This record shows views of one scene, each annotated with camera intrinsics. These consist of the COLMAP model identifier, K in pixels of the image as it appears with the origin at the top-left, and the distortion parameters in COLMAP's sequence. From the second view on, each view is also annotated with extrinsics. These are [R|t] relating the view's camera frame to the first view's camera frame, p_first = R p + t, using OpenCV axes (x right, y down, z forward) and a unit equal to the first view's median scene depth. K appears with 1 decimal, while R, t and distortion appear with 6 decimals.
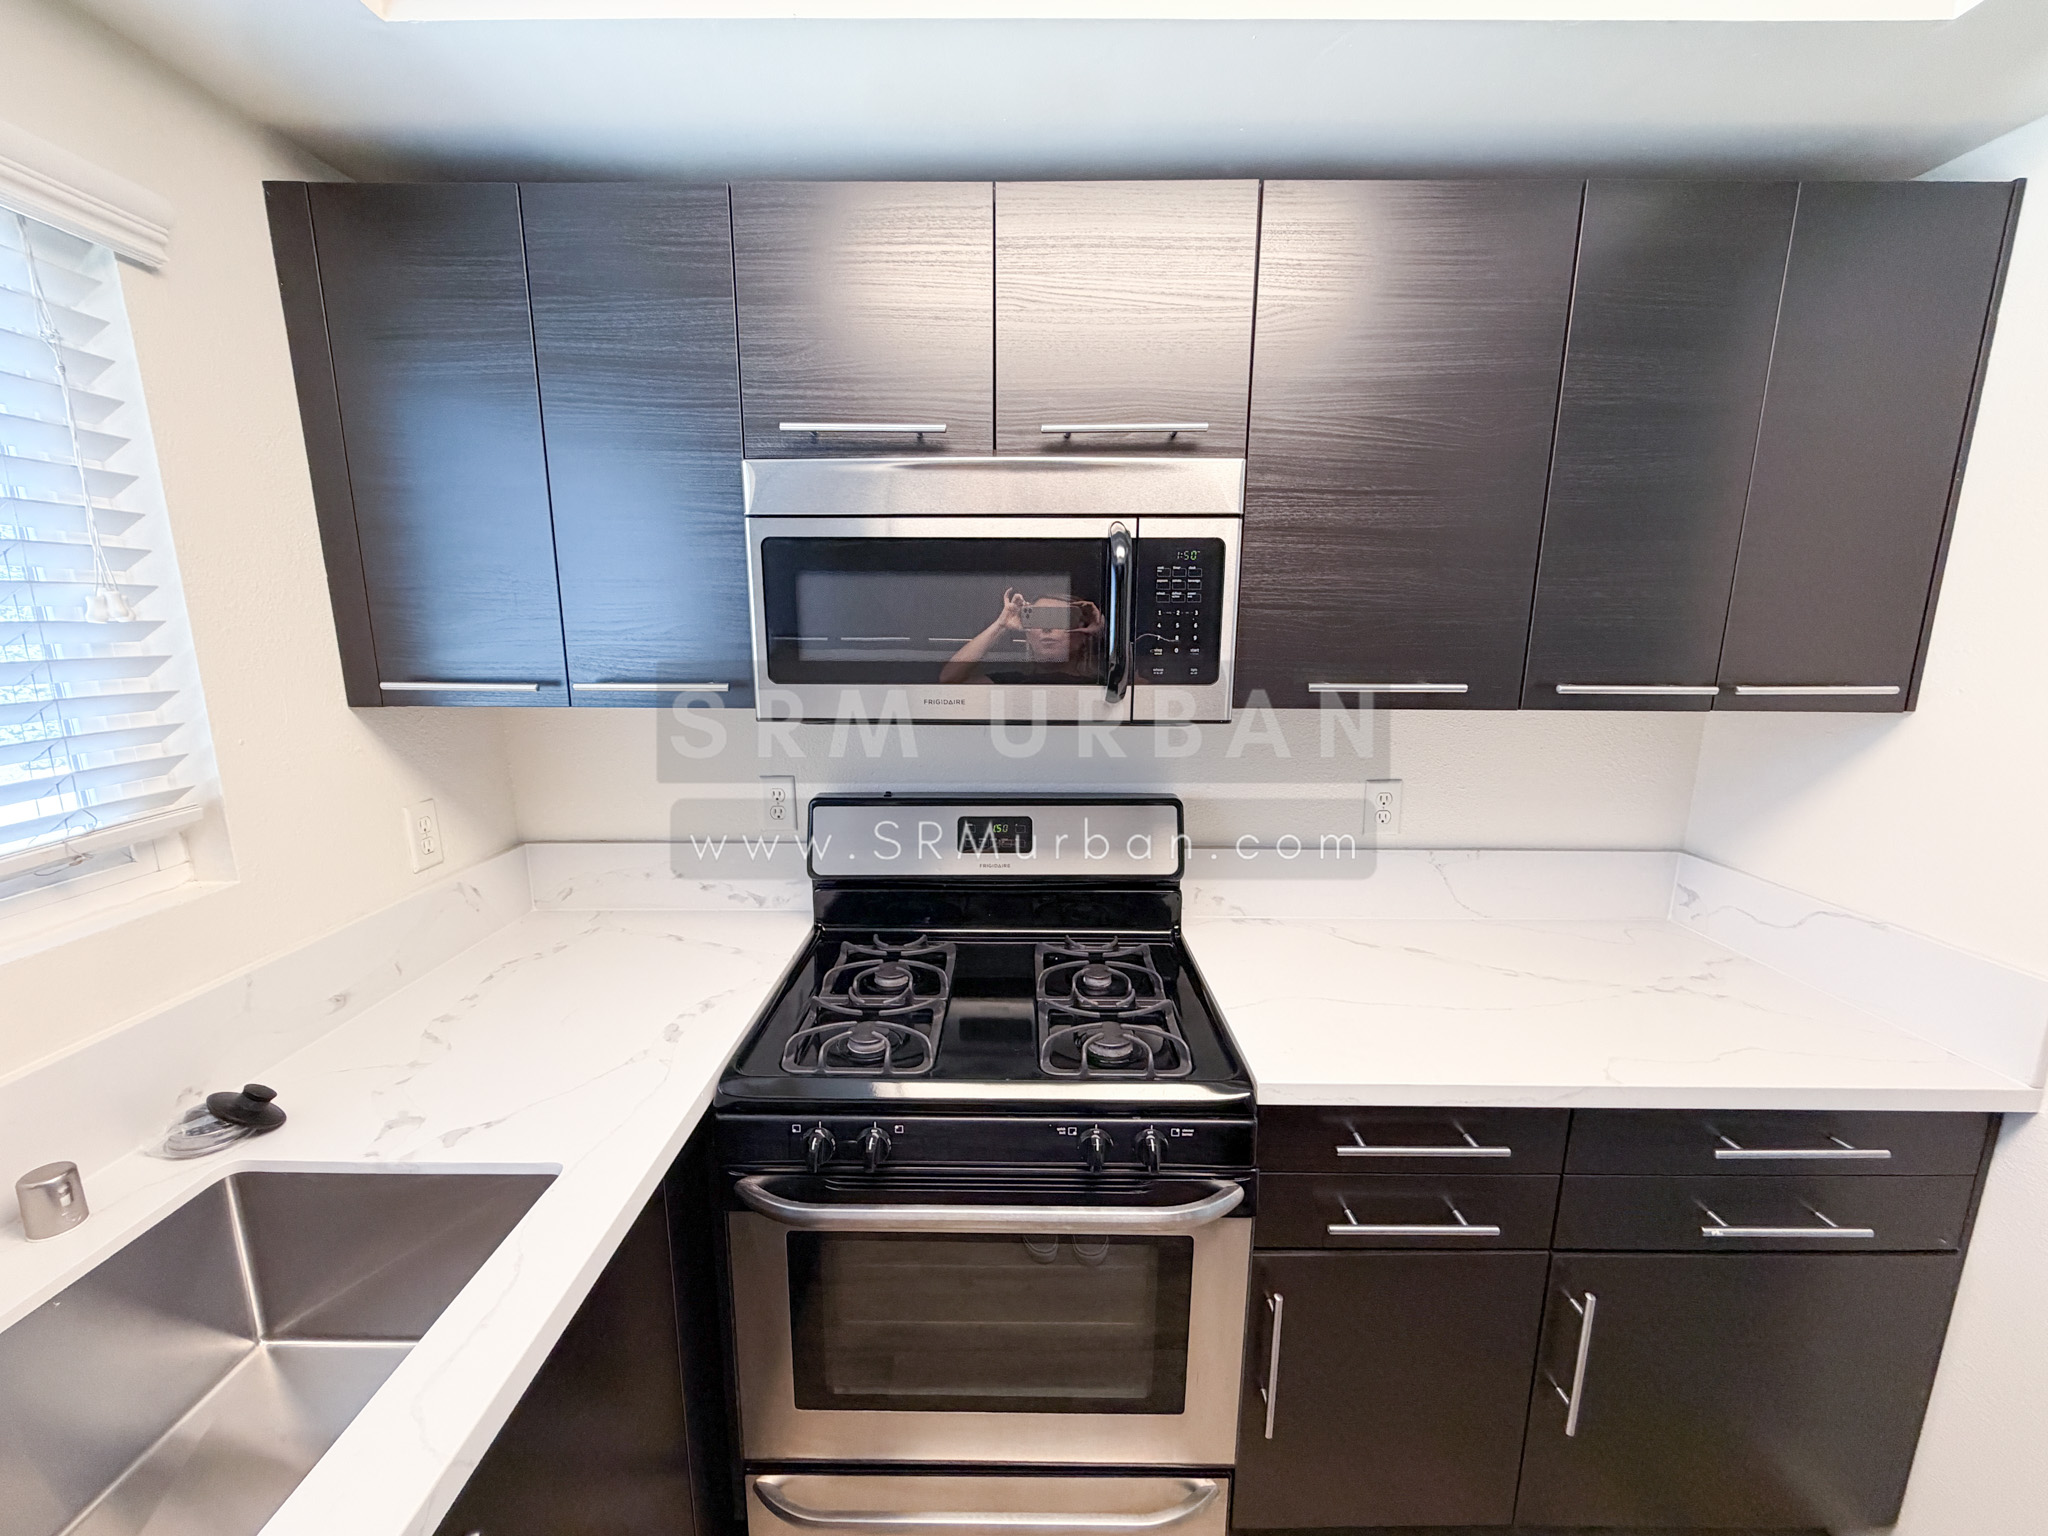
lens RADIAL K [[822.4, 0, 1016.0], [0, 822.4, 776.4], [0, 0, 1]] dist [-0.000449, 0.000358]
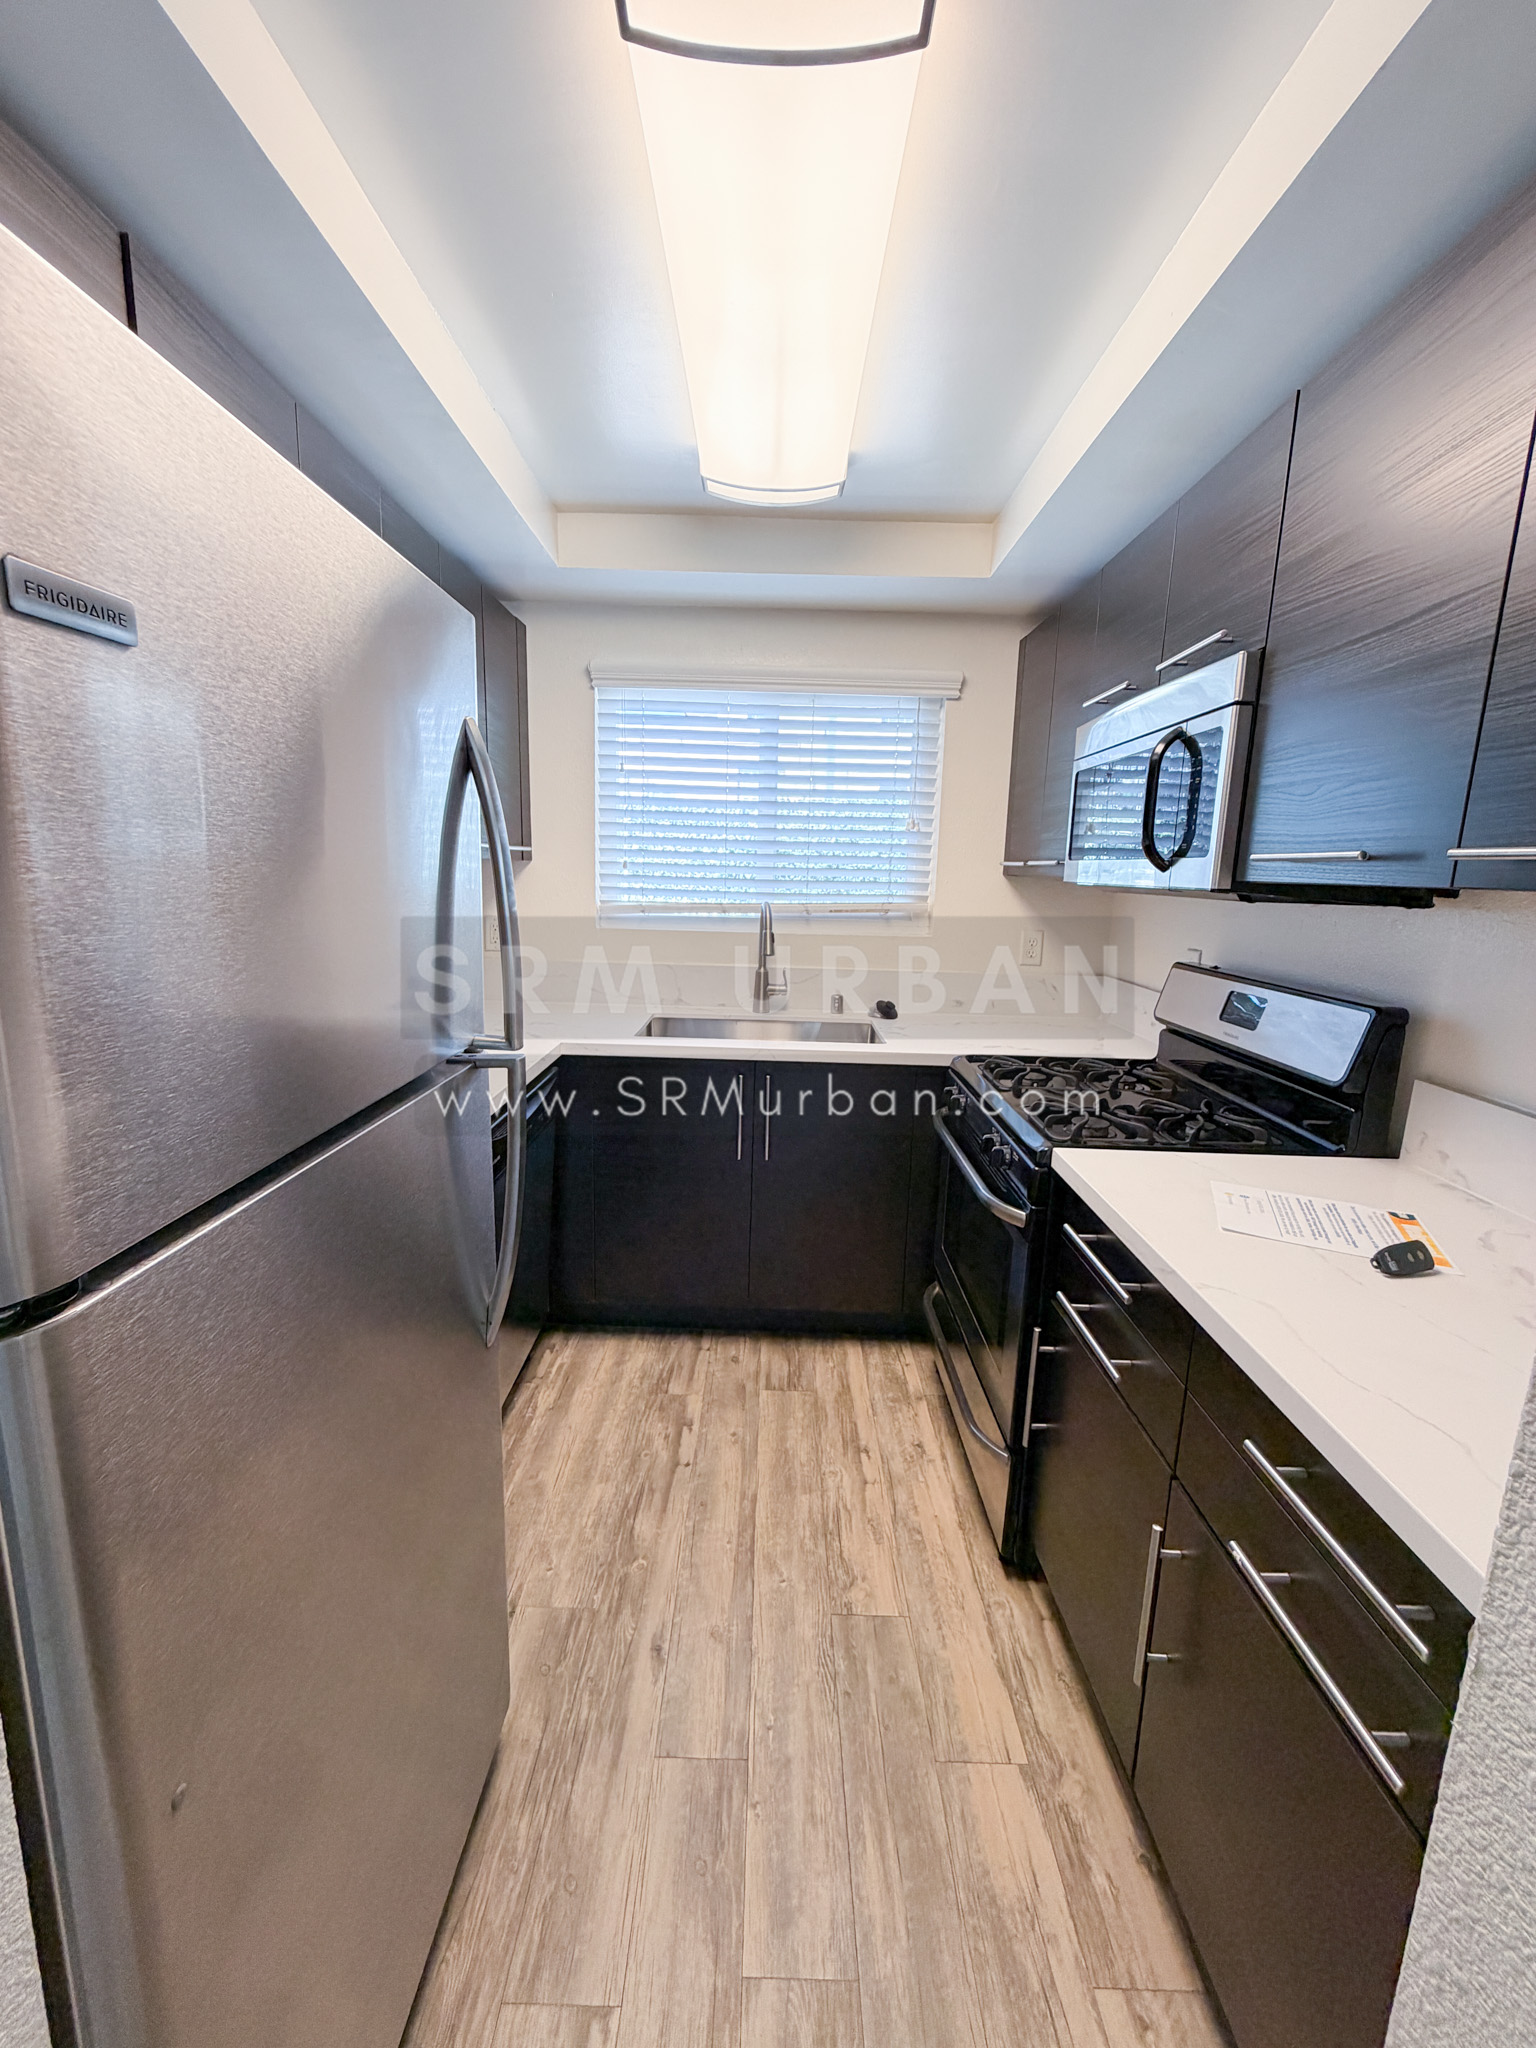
lens RADIAL K [[822.4, 0, 765.5], [0, 822.4, 1024.2], [0, 0, 1]] dist [-0.000449, 0.000358]
pose [[-0.006600, 0.180972, -0.983466, 1.146074], [-0.223687, 0.958299, 0.177842, 0.036809], [0.974639, 0.221162, 0.034156, 0.339262]]
